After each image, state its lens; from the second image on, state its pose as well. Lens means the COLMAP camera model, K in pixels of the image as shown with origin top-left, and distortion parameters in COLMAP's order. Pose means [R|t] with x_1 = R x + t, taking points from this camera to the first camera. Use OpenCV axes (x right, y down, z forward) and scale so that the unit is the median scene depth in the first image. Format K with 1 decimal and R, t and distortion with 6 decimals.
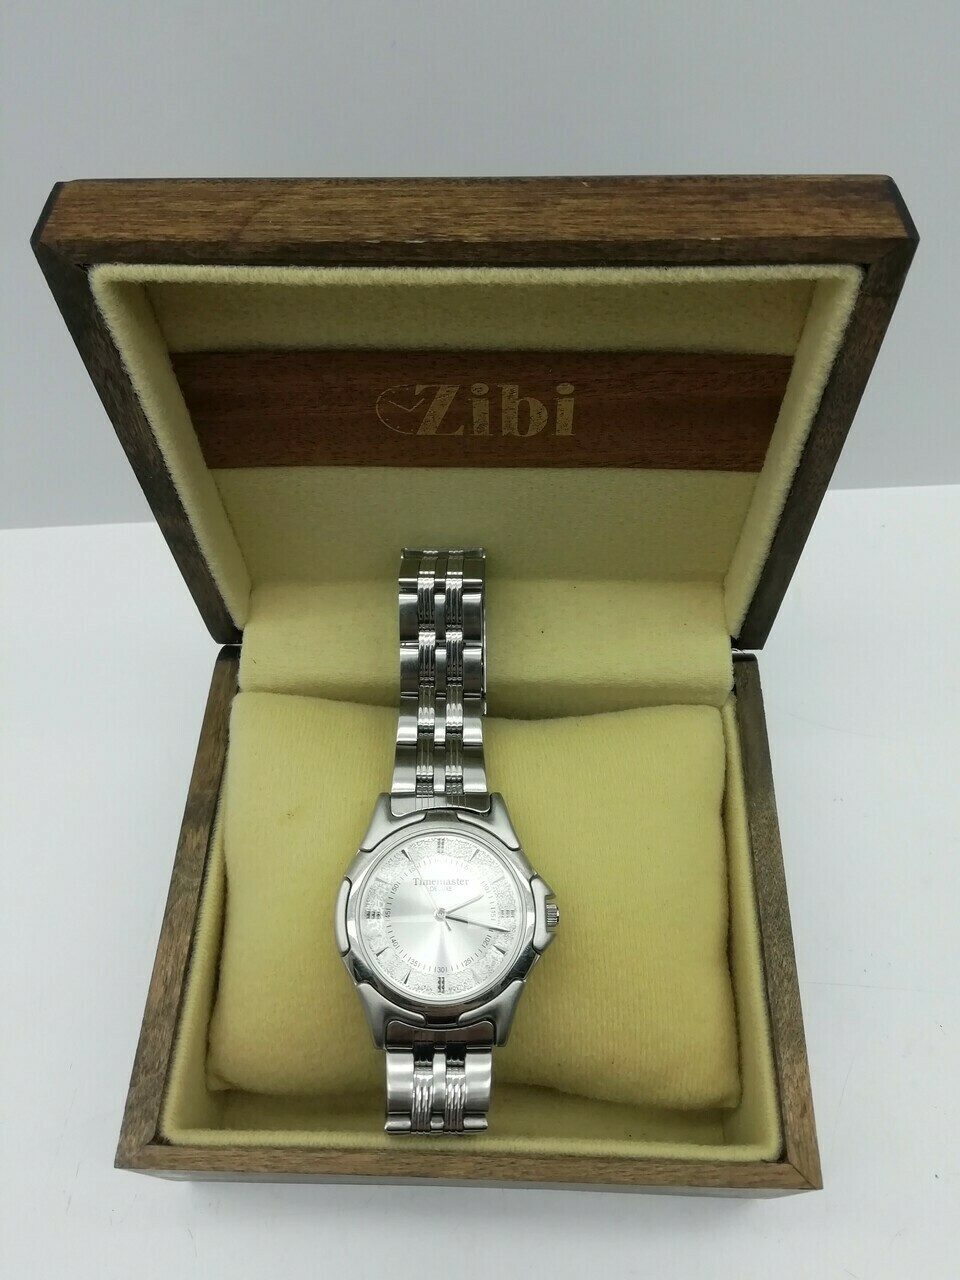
lens RADIAL K [[1064.0, 0, 498.3], [0, 1064.0, 634.3], [0, 0, 1]] dist [0.006290, -0.051830]
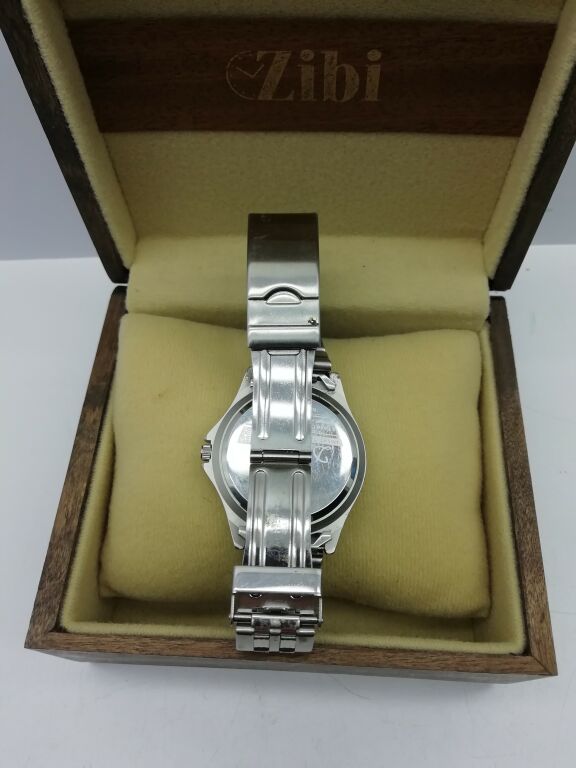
lens RADIAL K [[638.4, 0, 299.4], [0, 638.4, 389.5], [0, 0, 1]] dist [0.006290, -0.051830]
pose [[0.999753, 0.016187, -0.015209, -0.008251], [-0.015381, 0.998545, 0.051691, 0.124161], [0.016023, -0.051444, 0.998547, 0.209549]]
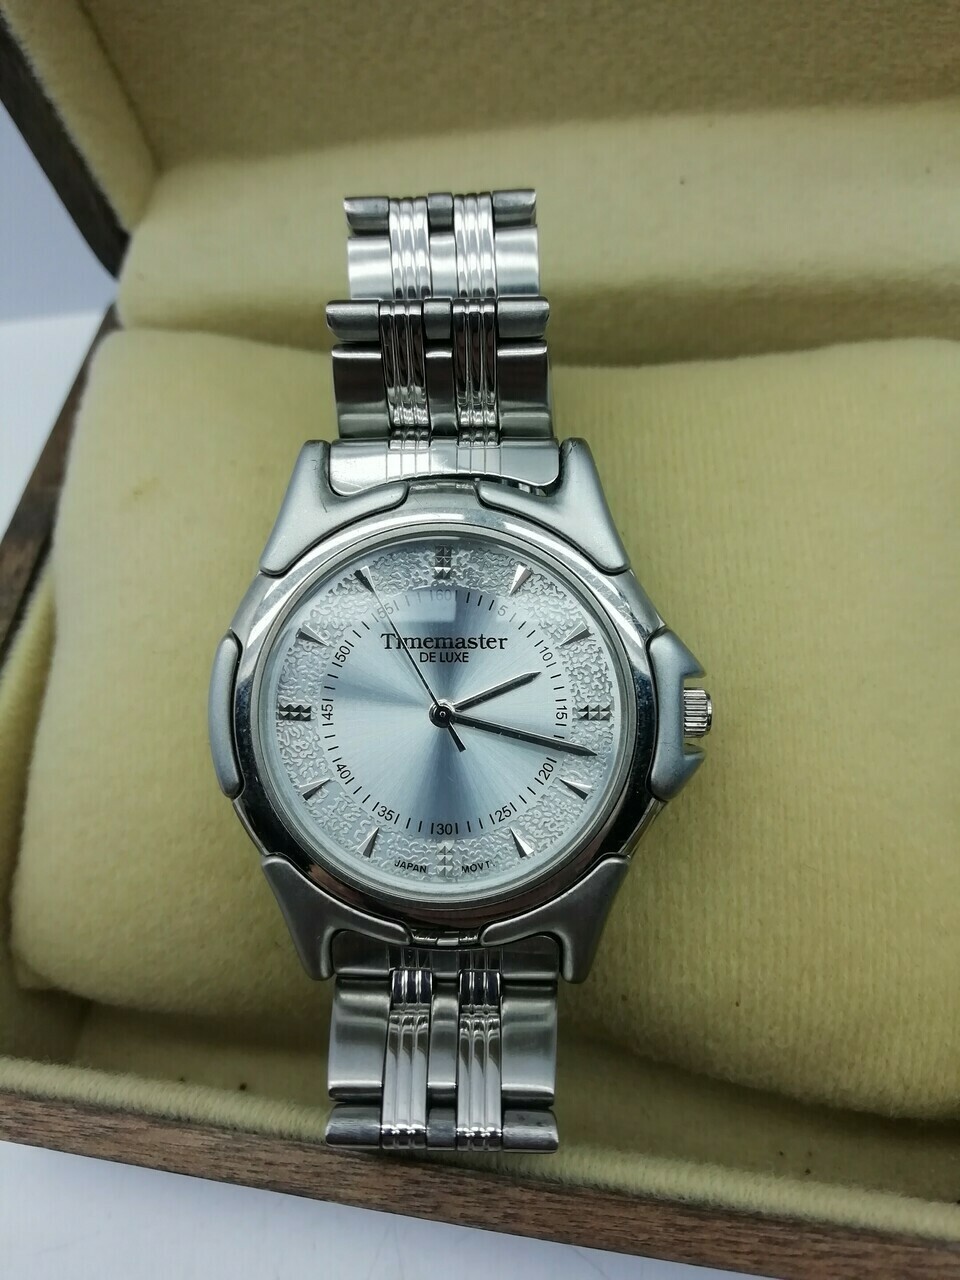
lens RADIAL K [[1064.4, 0, 491.7], [0, 1064.4, 663.6], [0, 0, 1]] dist [-0.023194, -0.038603]
pose [[0.977720, 0.027836, -0.208060, 0.097988], [-0.018191, 0.998675, 0.048131, 0.239571], [0.209124, -0.043274, 0.976931, 0.543052]]
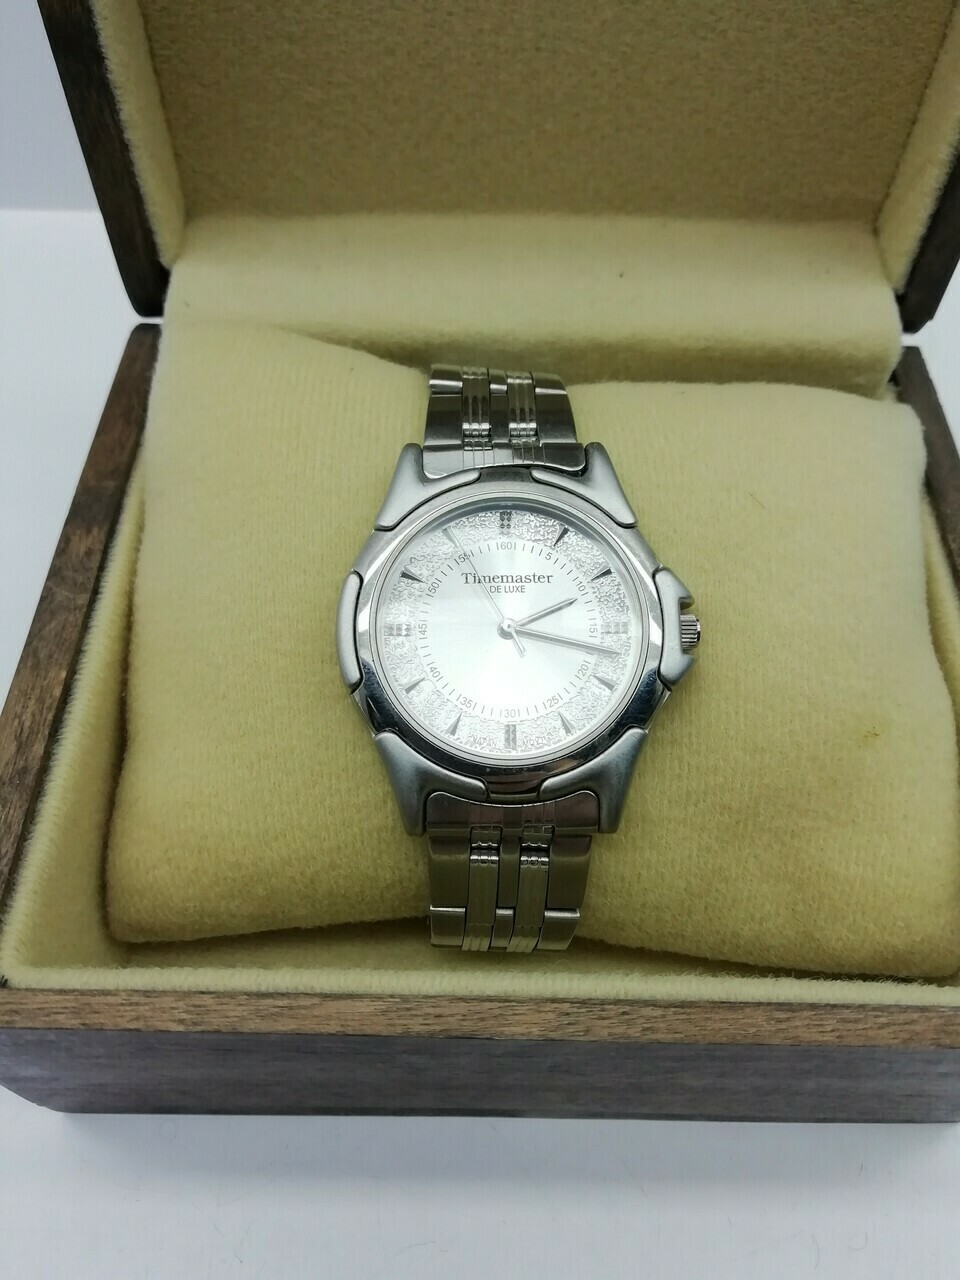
lens RADIAL K [[1064.0, 0, 492.0], [0, 1064.0, 648.2], [0, 0, 1]] dist [0.006290, -0.051830]
pose [[0.998972, 0.008069, 0.044613, -0.079574], [-0.005243, 0.997993, -0.063106, 0.324031], [-0.045033, 0.062807, 0.997009, 0.407242]]
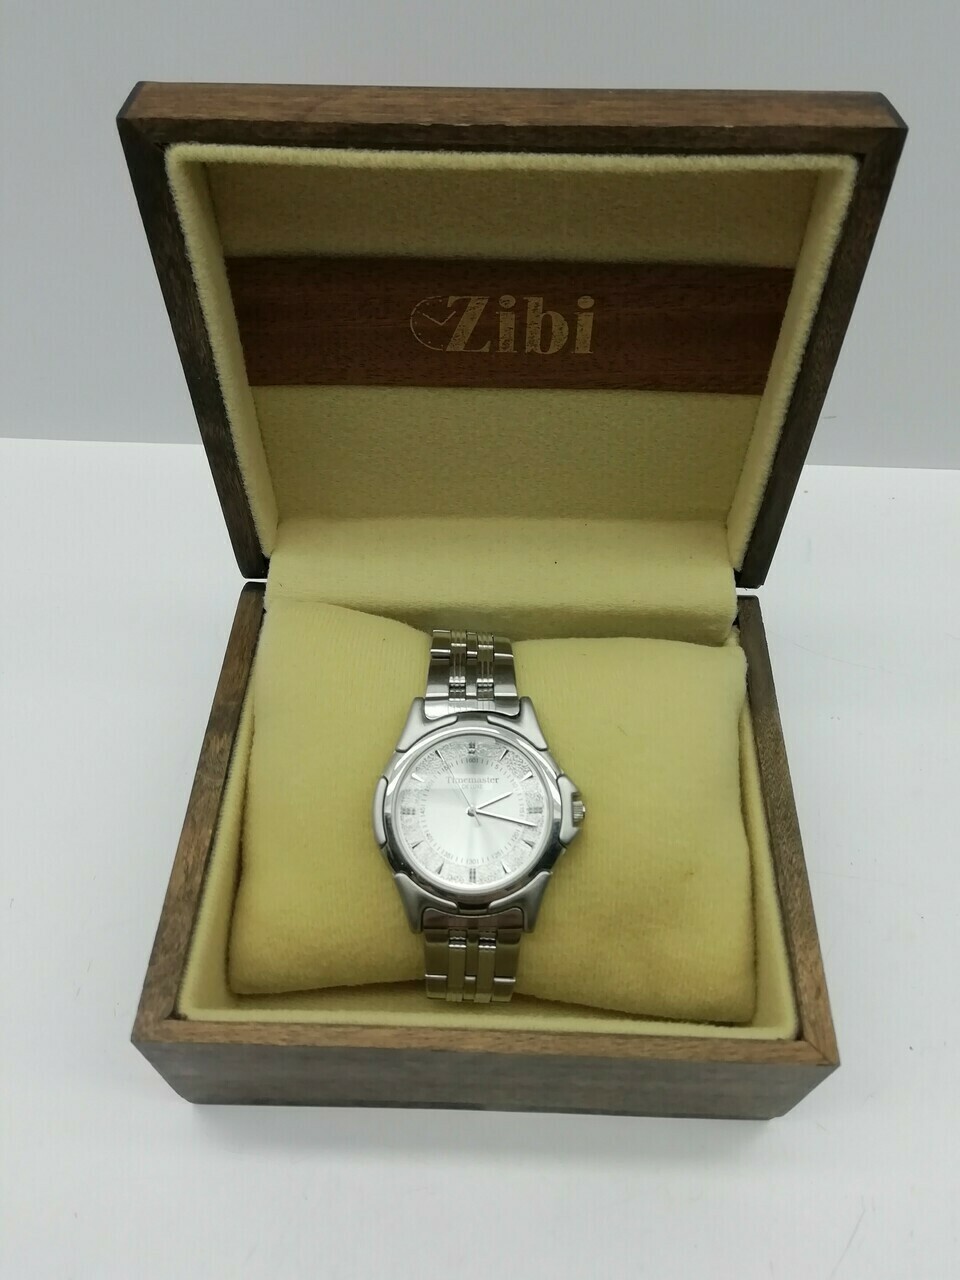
lens RADIAL K [[1064.0, 0, 498.0], [0, 1064.0, 632.2], [0, 0, 1]] dist [0.006290, -0.051830]
pose [[0.999688, 0.014781, 0.020155, -0.041911], [-0.012310, 0.992983, -0.117618, 0.223984], [-0.021753, 0.117333, 0.992854, -0.039439]]
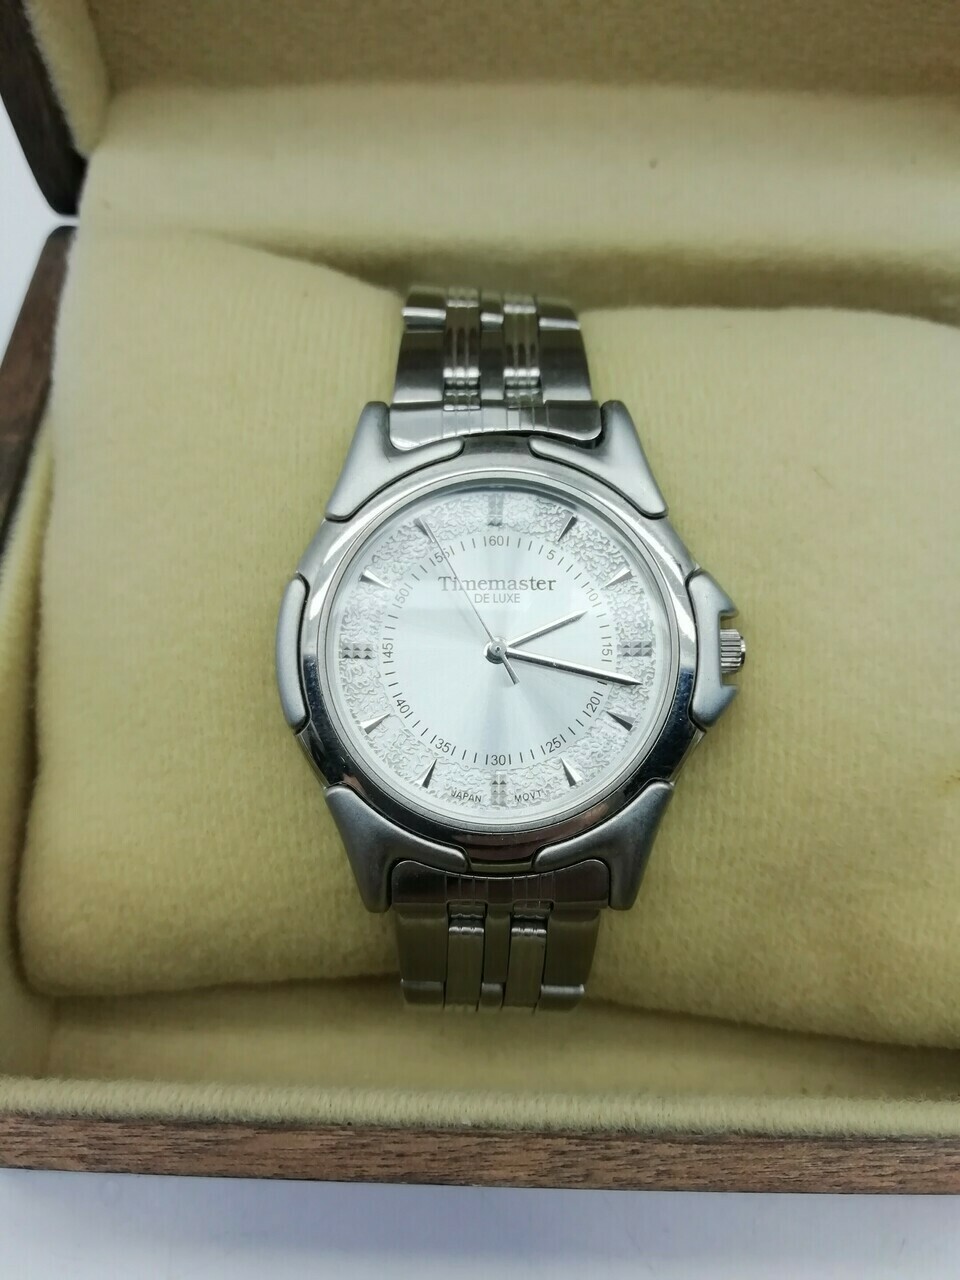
lens RADIAL K [[1067.4, 0, 501.7], [0, 1067.4, 651.1], [0, 0, 1]] dist [-0.032935, -0.020559]
pose [[0.999449, 0.010600, 0.031440, -0.056379], [-0.012366, 0.998325, 0.056518, 0.248836], [-0.030788, -0.056876, 0.997906, 0.539141]]
